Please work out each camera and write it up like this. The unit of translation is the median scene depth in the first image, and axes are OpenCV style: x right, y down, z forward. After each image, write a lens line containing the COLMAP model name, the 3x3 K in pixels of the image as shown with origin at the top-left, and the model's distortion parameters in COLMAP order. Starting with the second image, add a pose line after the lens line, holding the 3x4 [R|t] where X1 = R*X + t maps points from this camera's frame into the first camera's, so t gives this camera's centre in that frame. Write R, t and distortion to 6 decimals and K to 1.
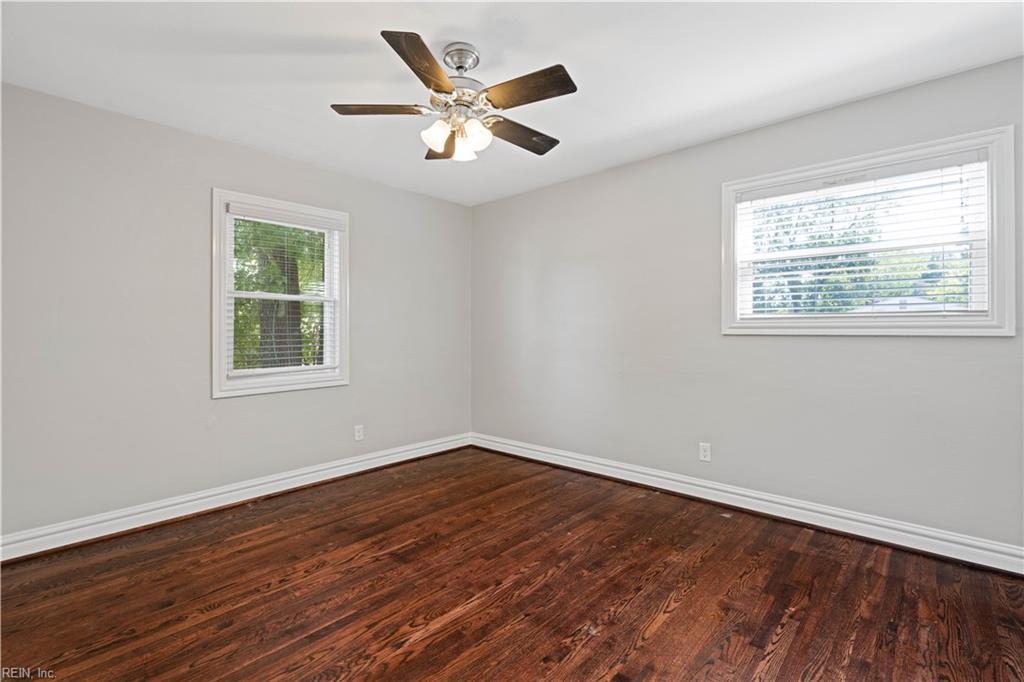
lens RADIAL K [[470.2, 0, 513.1], [0, 470.2, 335.6], [0, 0, 1]] dist [0.000489, -0.000016]
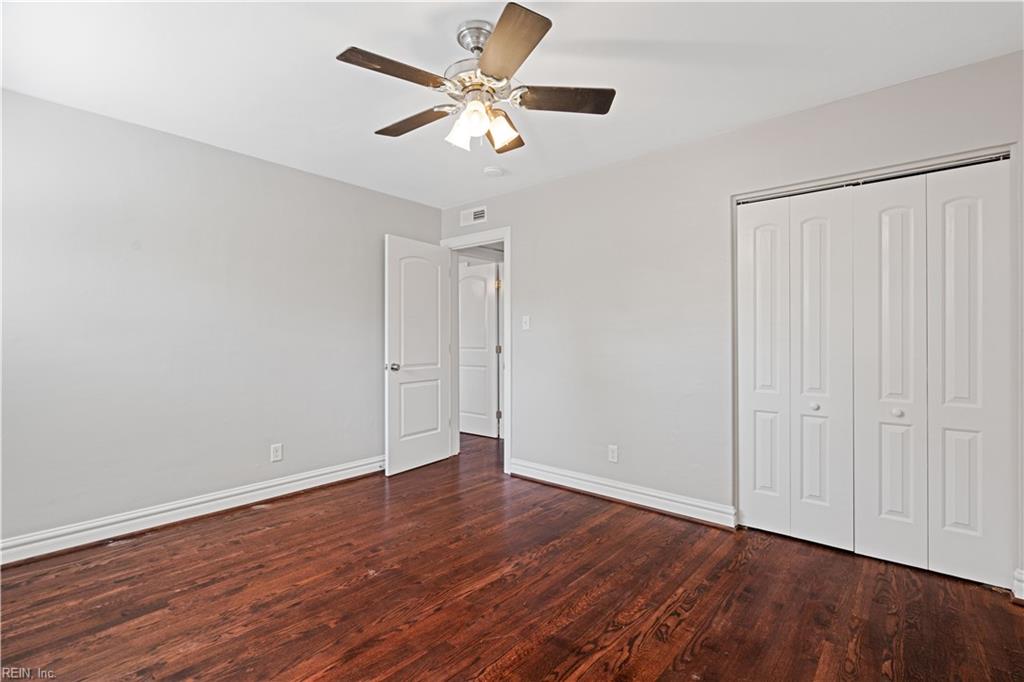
lens RADIAL K [[470.2, 0, 511.4], [0, 470.2, 341.5], [0, 0, 1]] dist [0.000489, -0.000016]
pose [[-0.999792, 0.004139, -0.019966, -0.166878], [0.004057, 0.999983, 0.004124, -0.007399], [0.019983, 0.004042, -0.999792, 2.021299]]
